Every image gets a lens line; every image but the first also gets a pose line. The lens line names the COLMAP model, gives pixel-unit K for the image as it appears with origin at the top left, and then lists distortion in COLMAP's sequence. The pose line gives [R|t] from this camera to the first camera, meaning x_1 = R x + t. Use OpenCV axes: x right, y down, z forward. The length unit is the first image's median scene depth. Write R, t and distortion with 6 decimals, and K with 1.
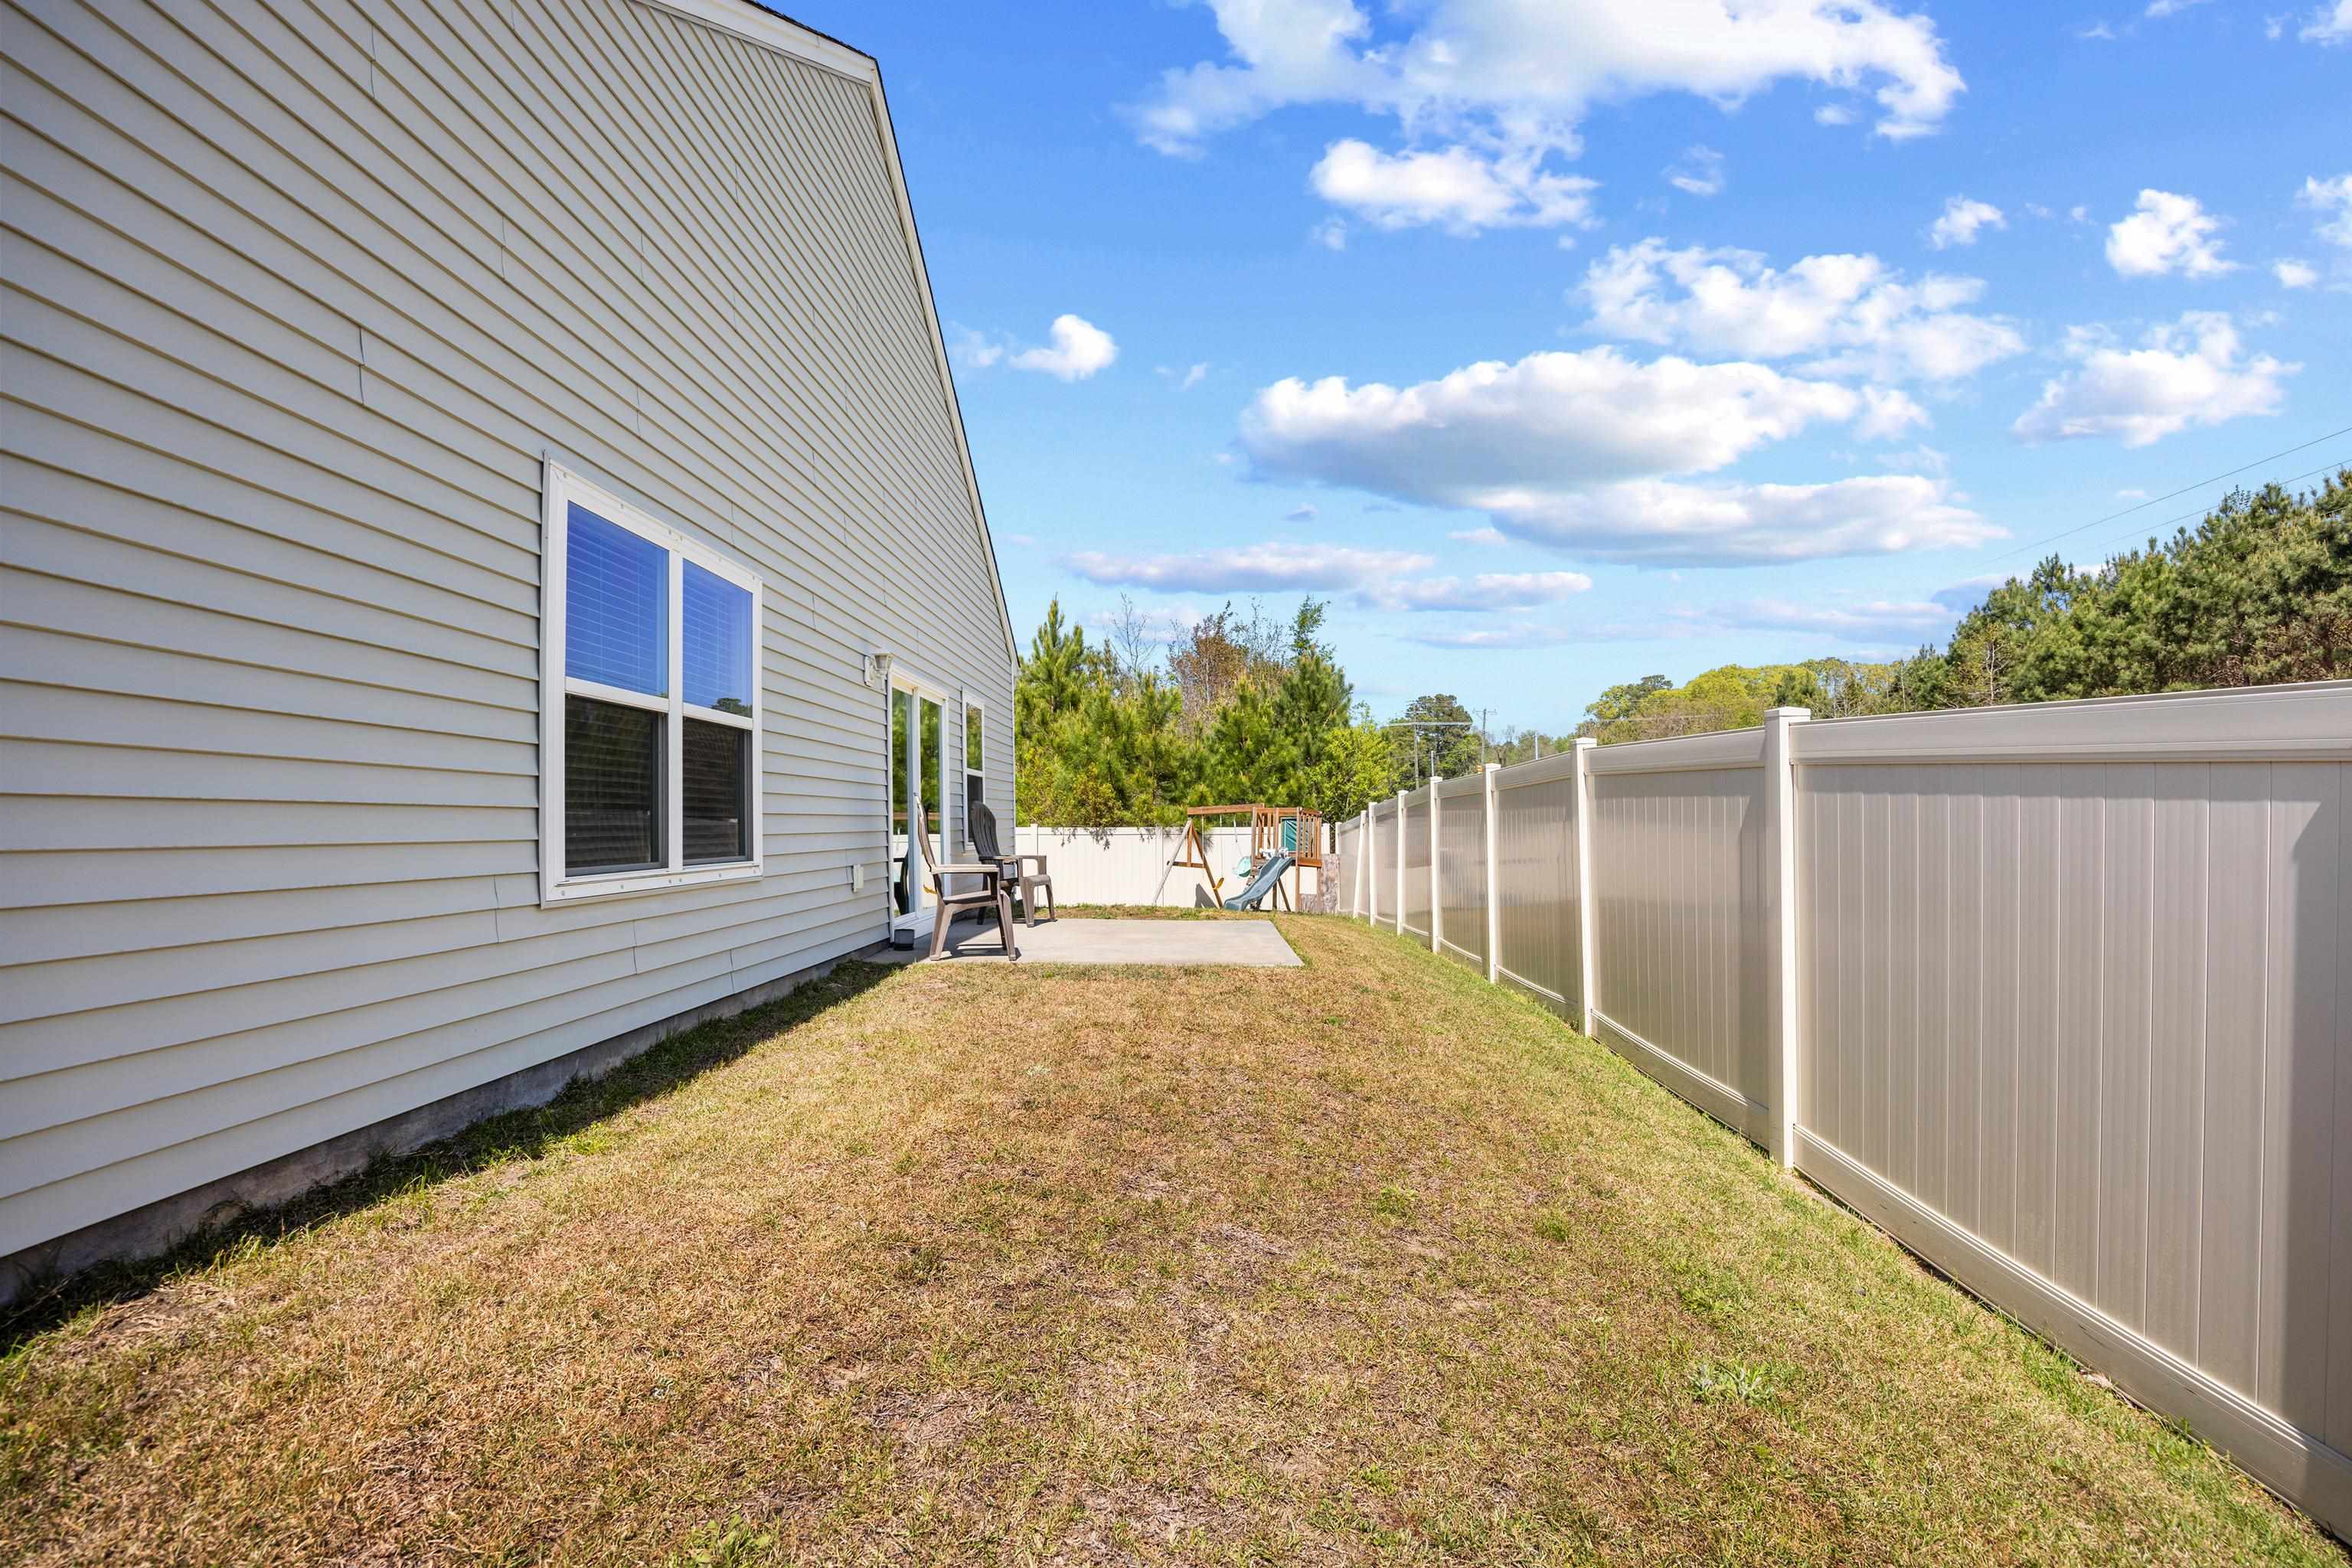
lens RADIAL K [[1091.2, 0, 1176.0], [0, 1091.2, 784.0], [0, 0, 1]] dist [-0.004106, -0.000880]
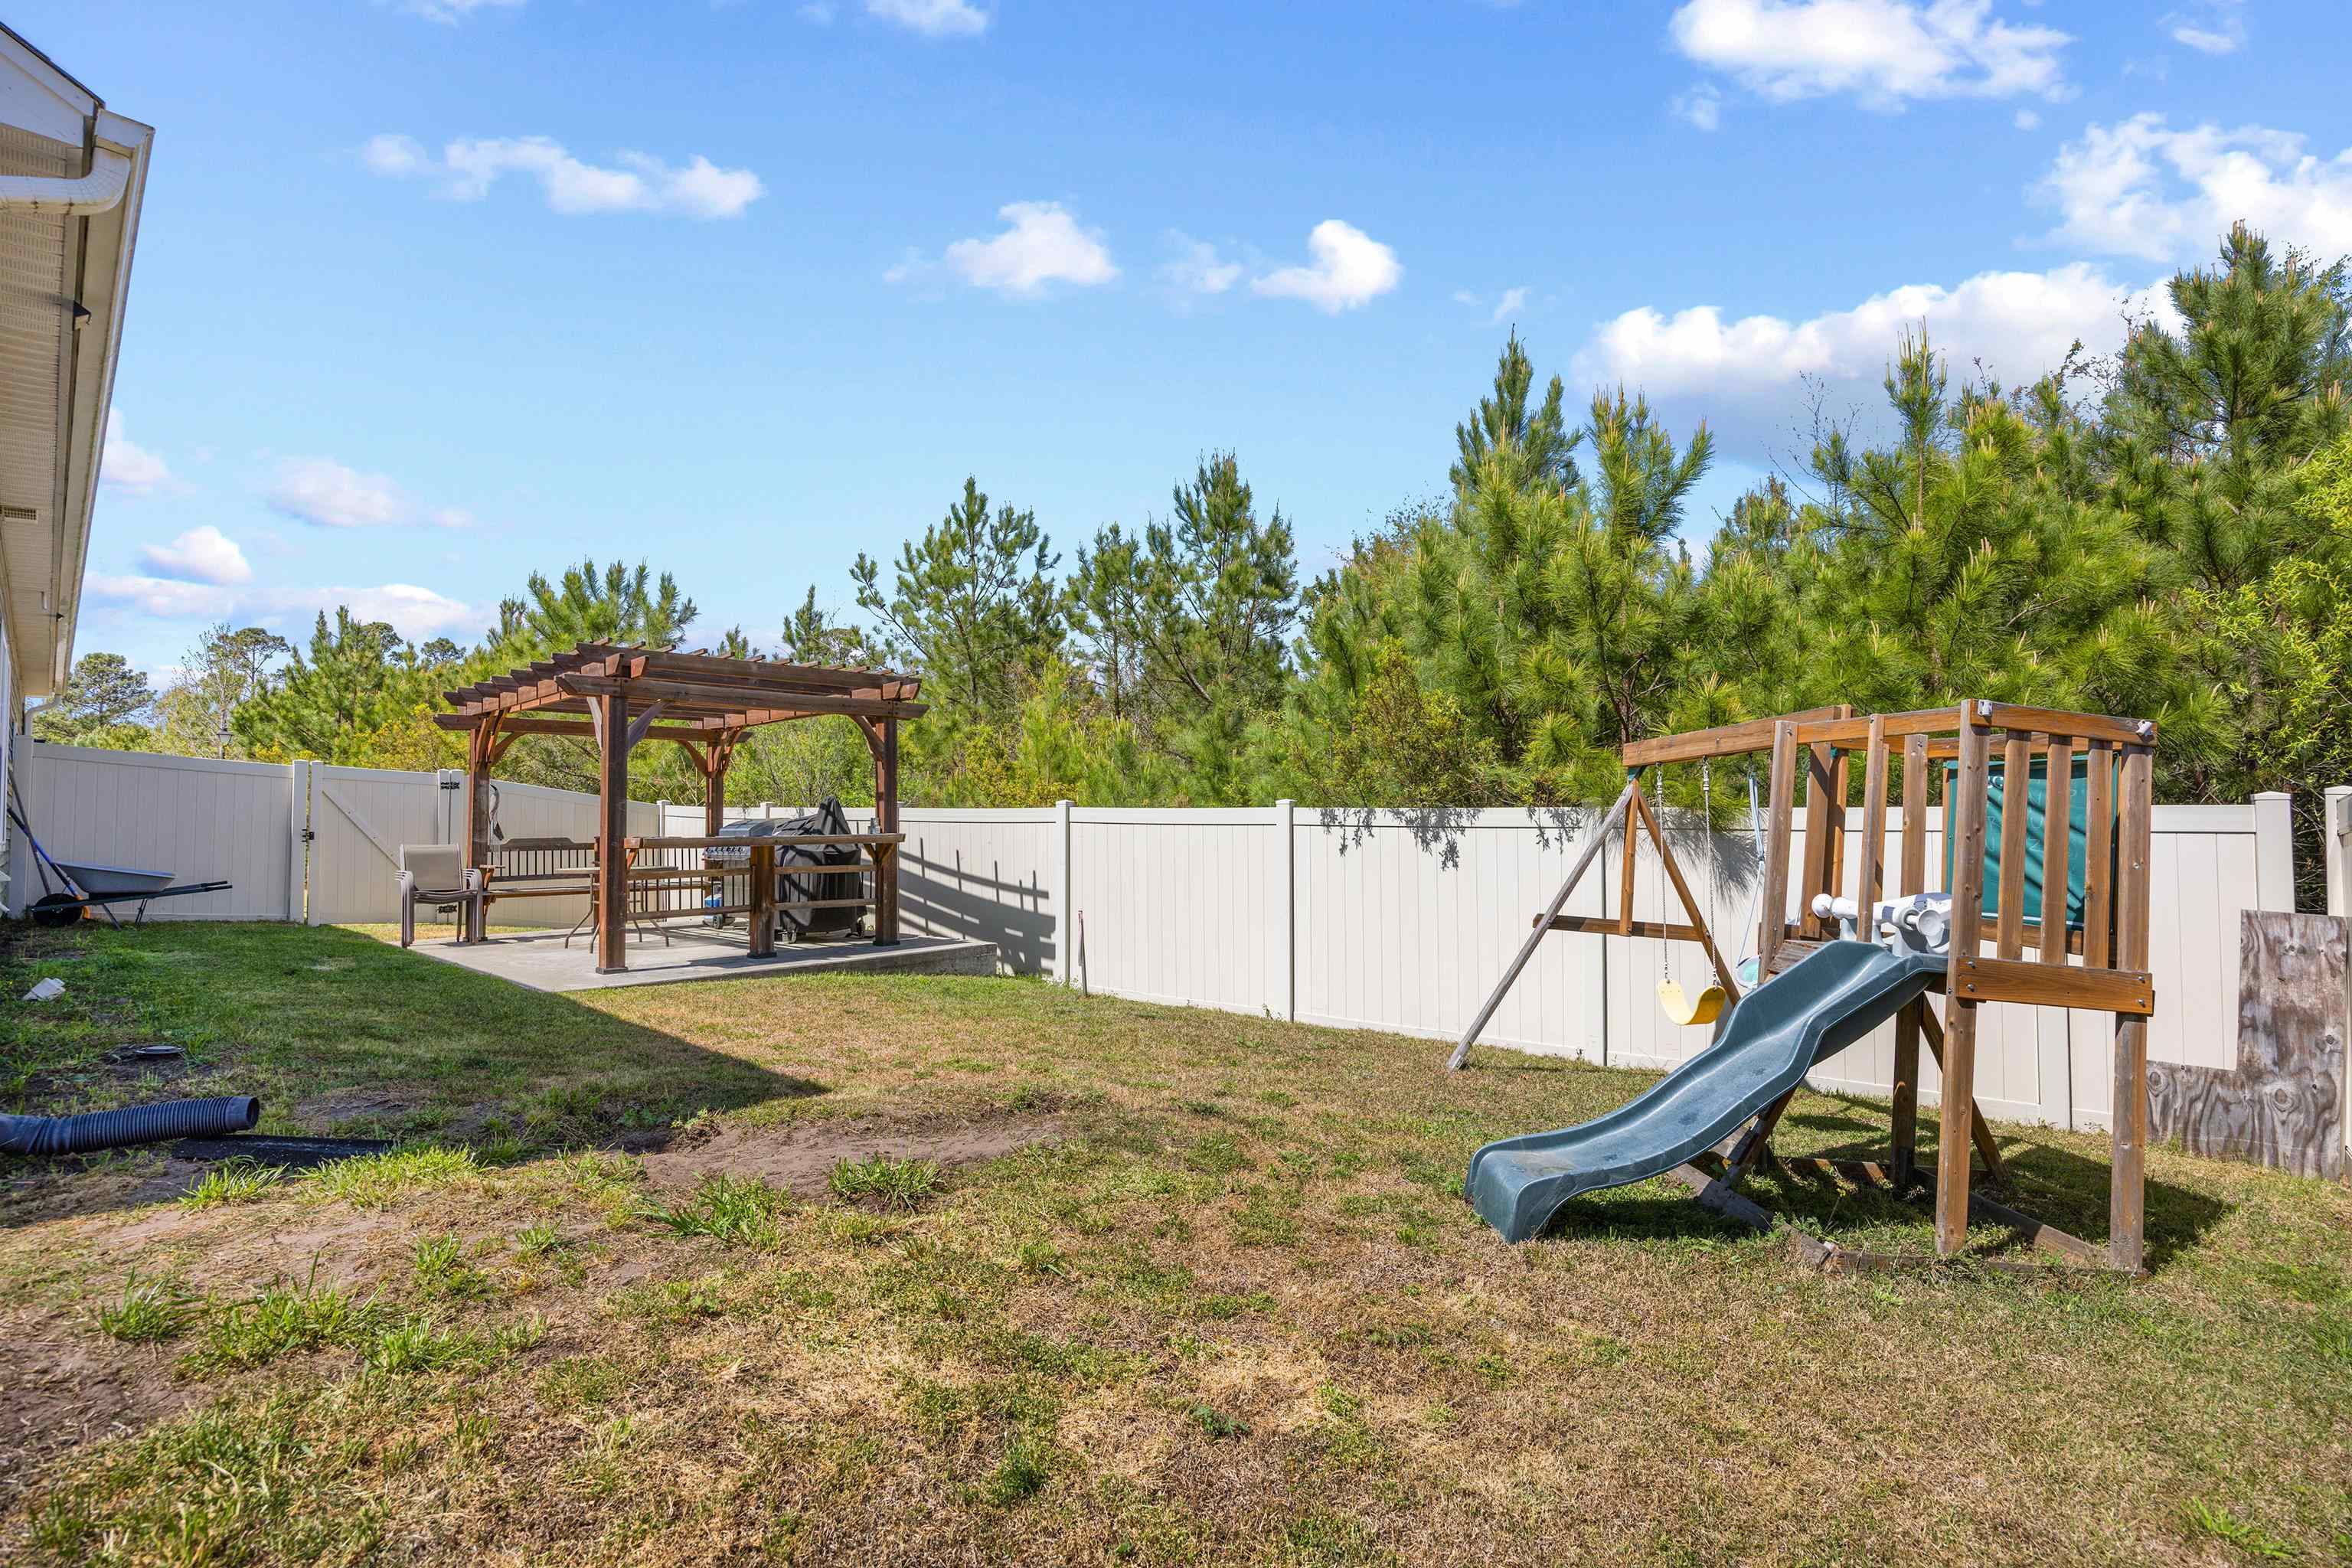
lens RADIAL K [[1091.2, 0, 1176.0], [0, 1091.2, 784.0], [0, 0, 1]] dist [-0.004106, -0.000880]
pose [[0.746958, -0.011853, -0.664766, 0.117100], [0.014713, 0.999891, -0.001296, 0.030529], [0.664709, -0.008813, 0.747051, 0.659201]]
